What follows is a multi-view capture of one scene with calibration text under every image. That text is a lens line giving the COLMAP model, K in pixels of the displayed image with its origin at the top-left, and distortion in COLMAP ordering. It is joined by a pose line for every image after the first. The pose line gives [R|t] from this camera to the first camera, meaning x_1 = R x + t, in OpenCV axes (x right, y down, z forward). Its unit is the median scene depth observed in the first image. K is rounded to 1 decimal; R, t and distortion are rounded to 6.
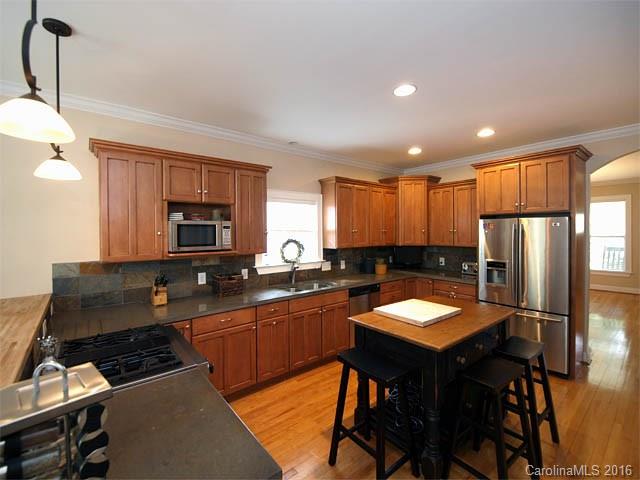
lens RADIAL K [[282.0, 0, 320.5], [0, 282.0, 236.4], [0, 0, 1]] dist [0.004065, -0.000154]
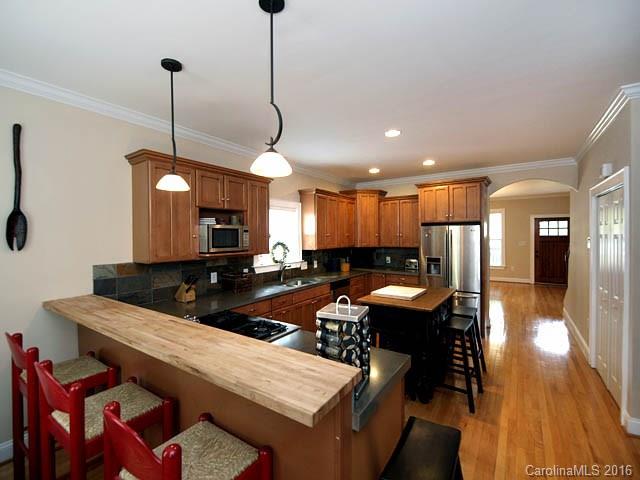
lens RADIAL K [[288.0, 0, 323.5], [0, 288.0, 238.7], [0, 0, 1]] dist [0.029447, 0.000080]
pose [[0.956380, -0.001820, 0.292120, -0.296580], [0.004572, 0.999951, -0.008736, 0.008119], [-0.292090, 0.009690, 0.956342, -0.172774]]
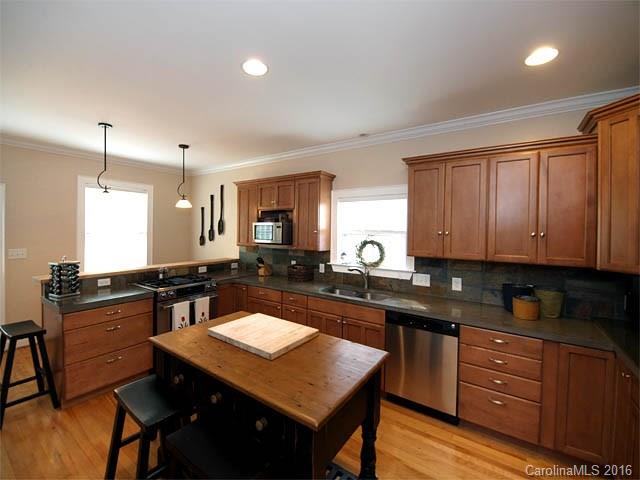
lens RADIAL K [[282.0, 0, 318.1], [0, 282.0, 238.1], [0, 0, 1]] dist [0.004065, -0.000154]
pose [[0.265482, 0.029305, -0.963670, 0.792135], [-0.036838, 0.999116, 0.020234, -0.010674], [0.963412, 0.030127, 0.266327, 0.652445]]
